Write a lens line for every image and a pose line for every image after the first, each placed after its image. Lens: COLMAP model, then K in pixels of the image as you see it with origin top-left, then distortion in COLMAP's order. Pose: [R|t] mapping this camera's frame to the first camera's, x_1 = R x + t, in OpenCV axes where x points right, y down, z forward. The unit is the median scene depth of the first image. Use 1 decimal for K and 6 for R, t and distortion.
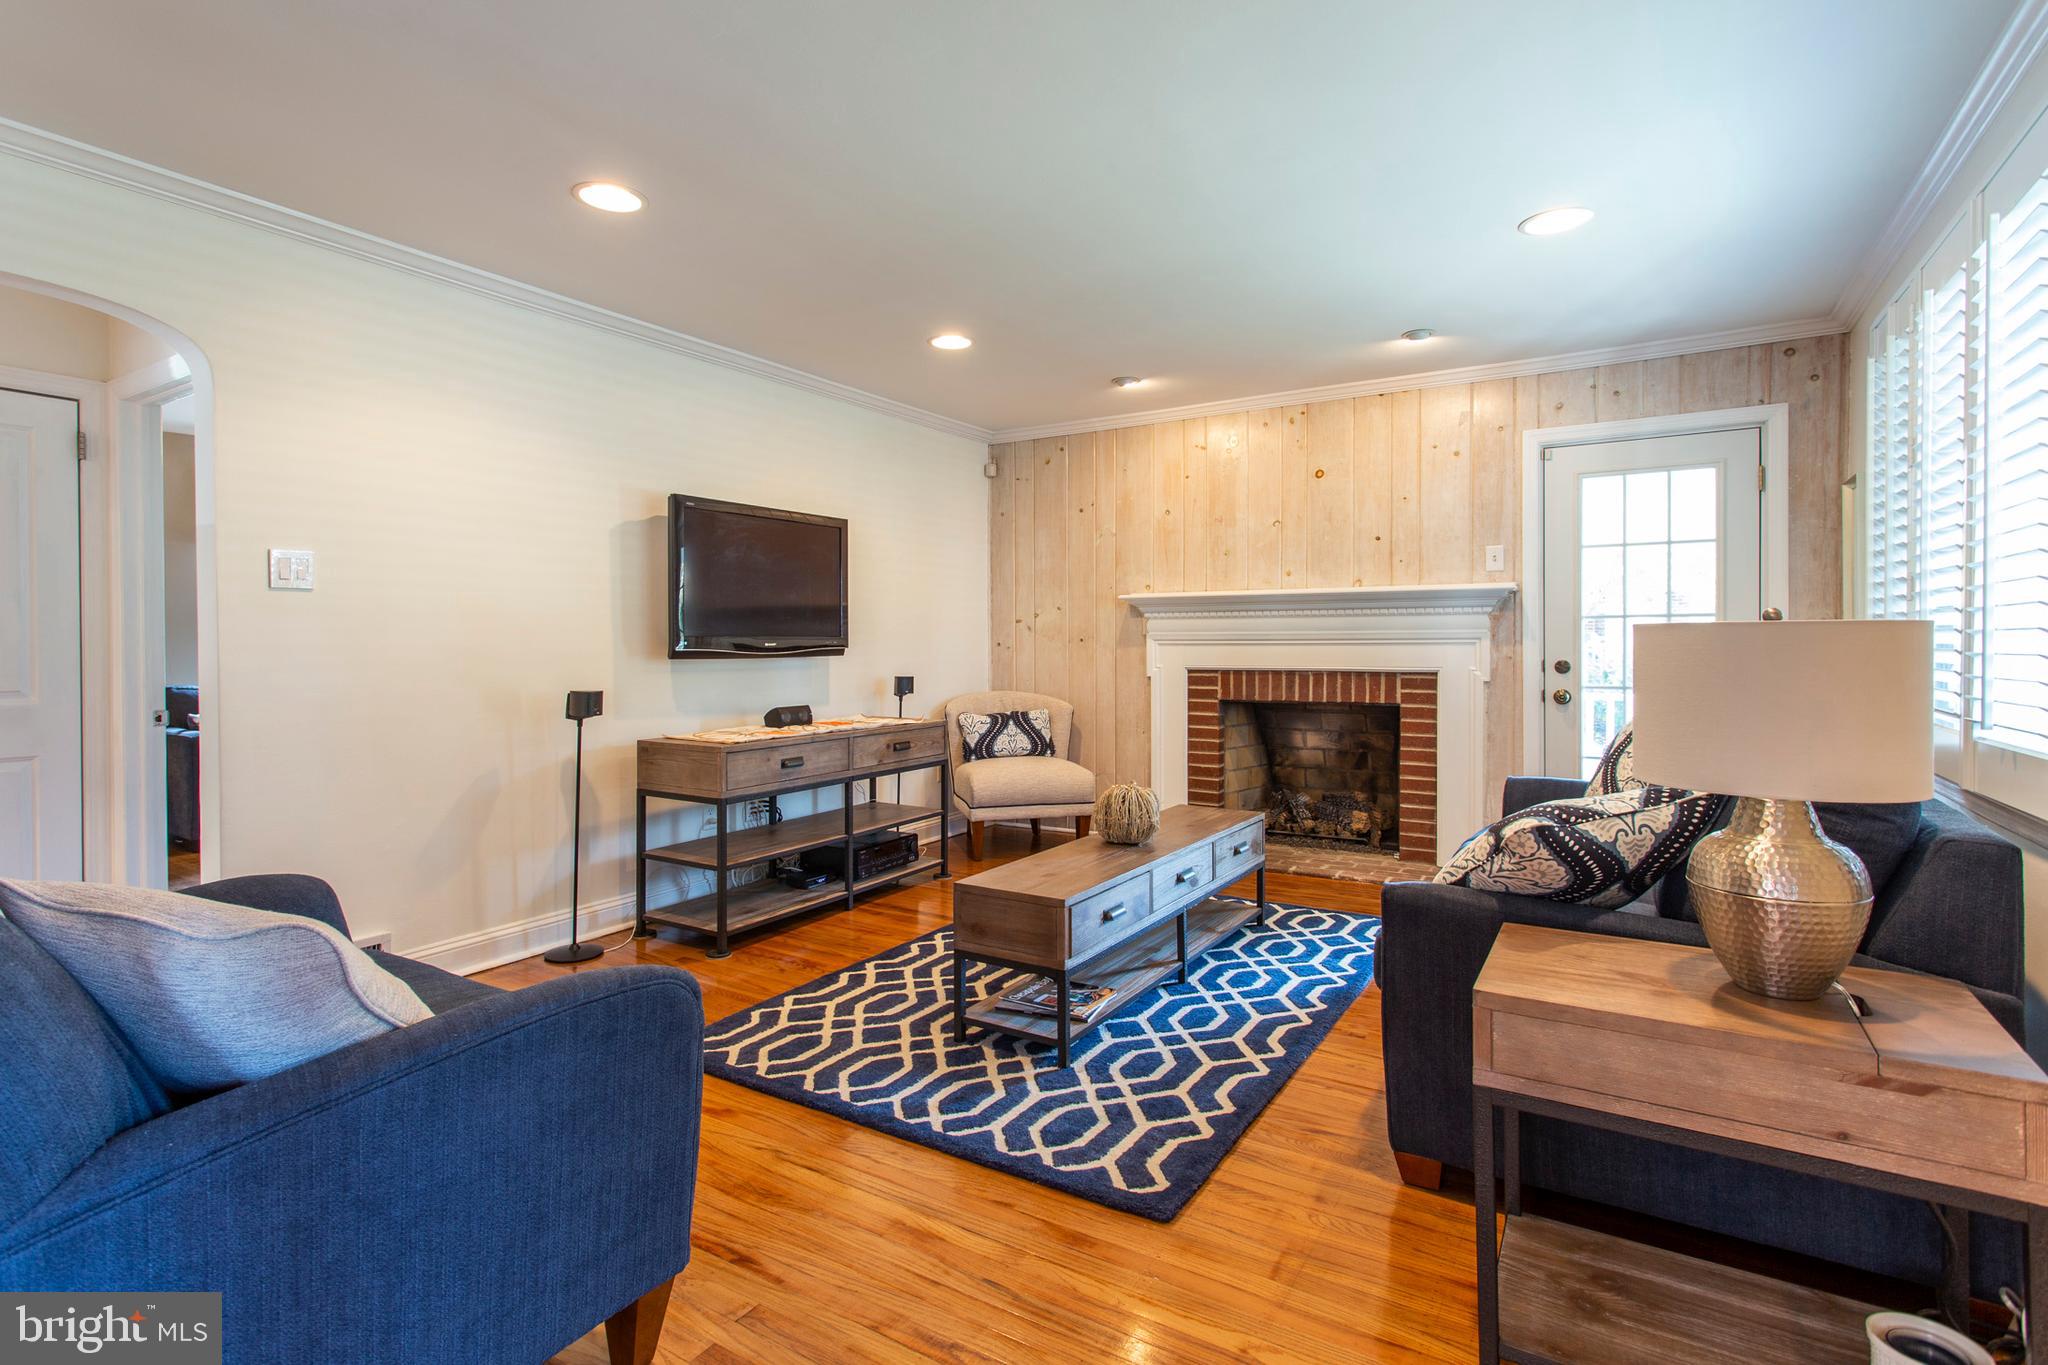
lens RADIAL K [[1007.2, 0, 967.8], [0, 1007.2, 654.7], [0, 0, 1]] dist [-0.002413, 0.001905]
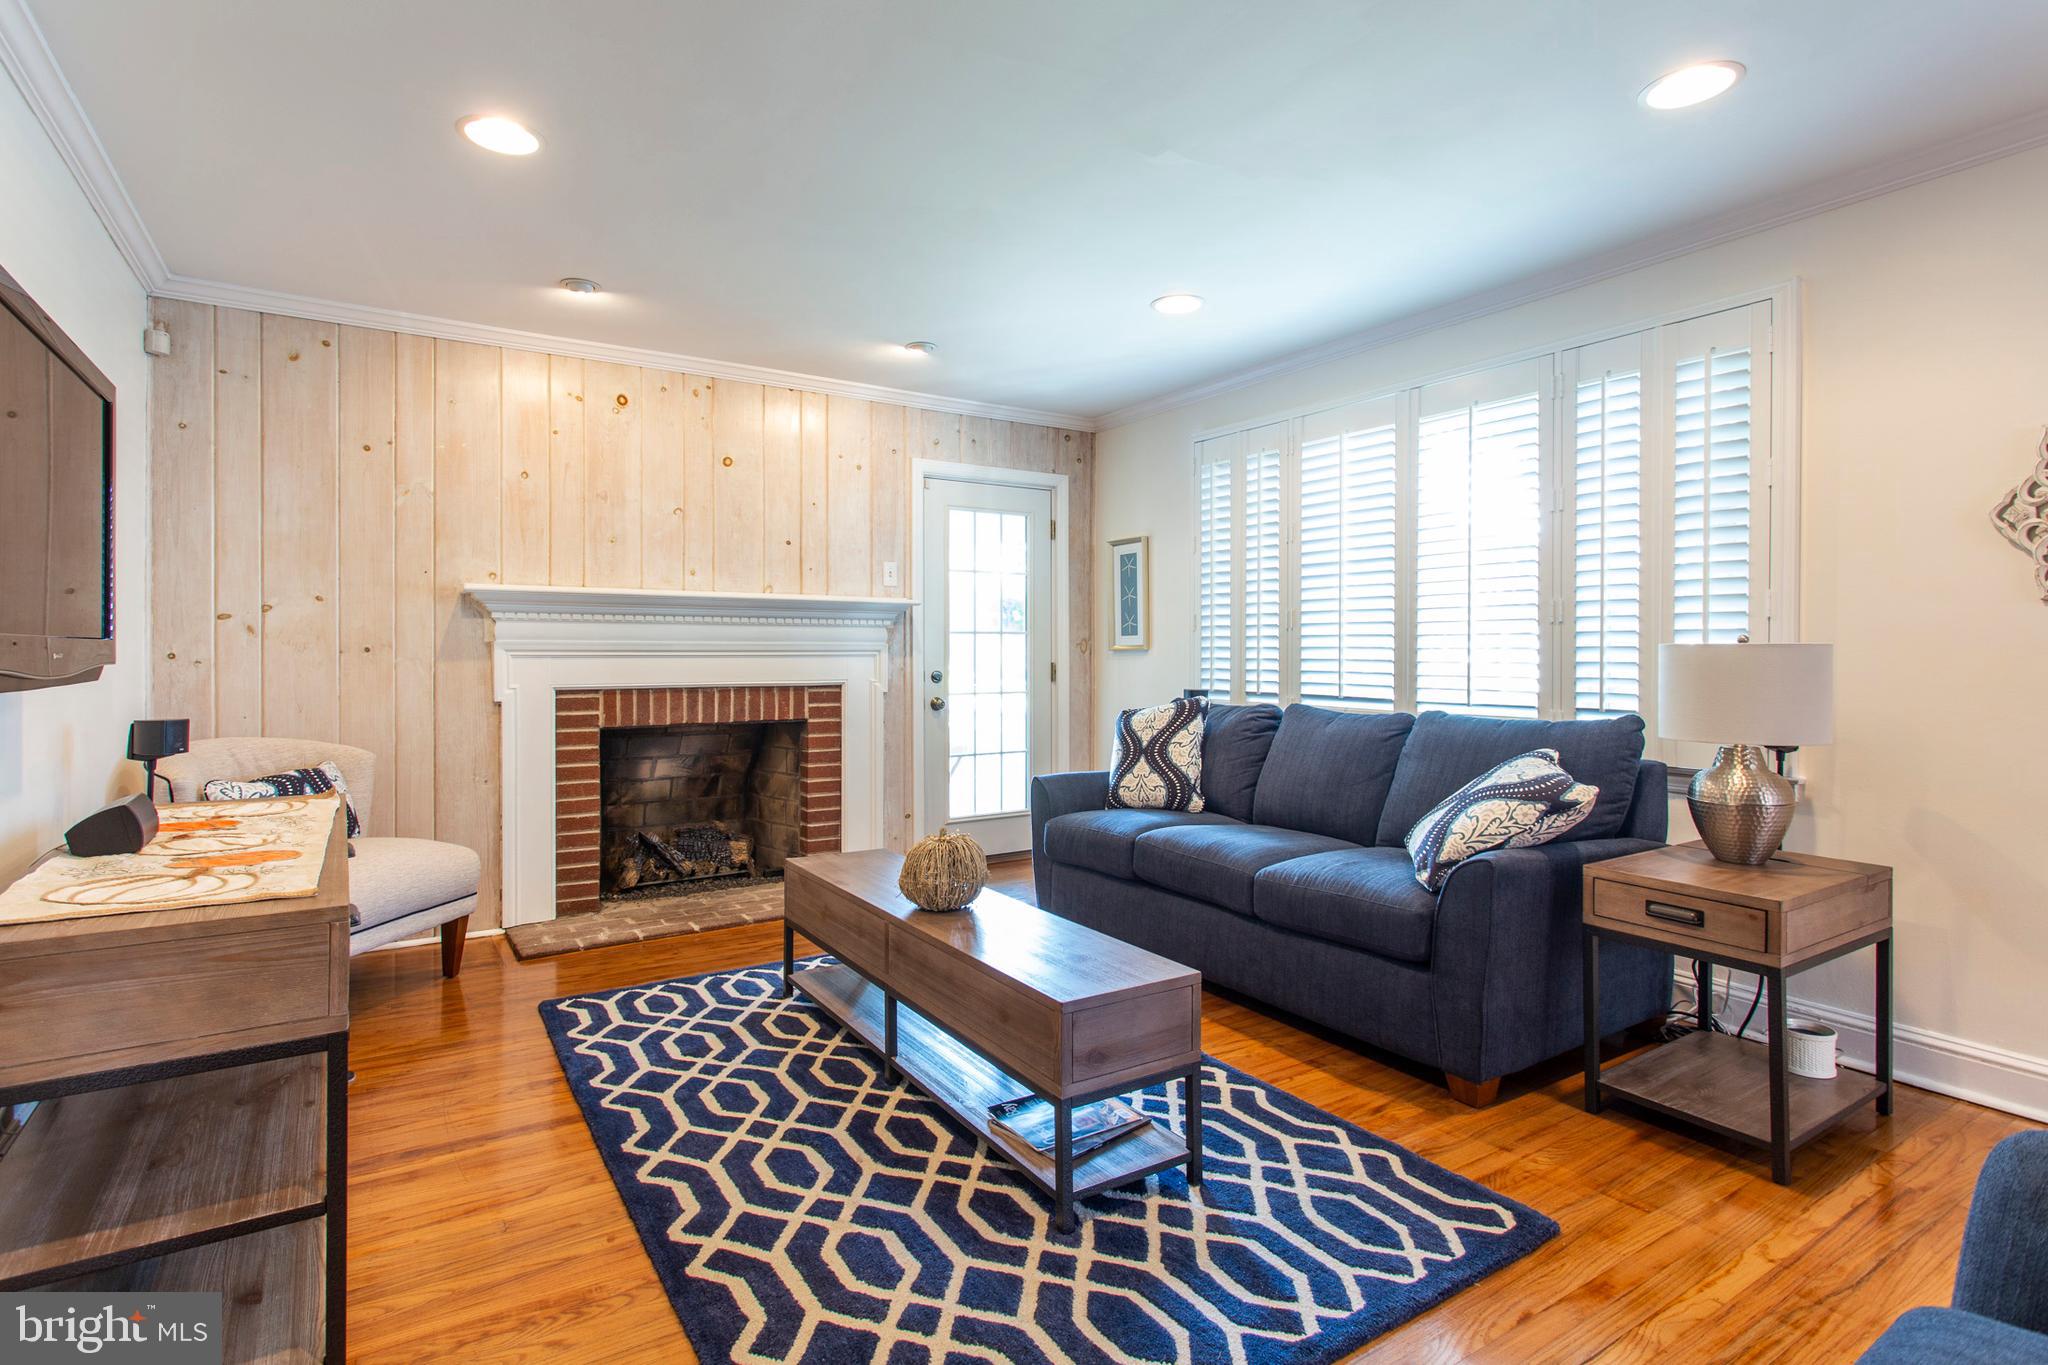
lens RADIAL K [[1007.2, 0, 1078.3], [0, 1007.2, 657.1], [0, 0, 1]] dist [-0.002413, 0.001905]
pose [[0.404280, 0.000035, 0.914635, -0.338675], [0.010014, 0.999940, -0.004465, -0.002744], [-0.914580, 0.010964, 0.404256, 0.380091]]
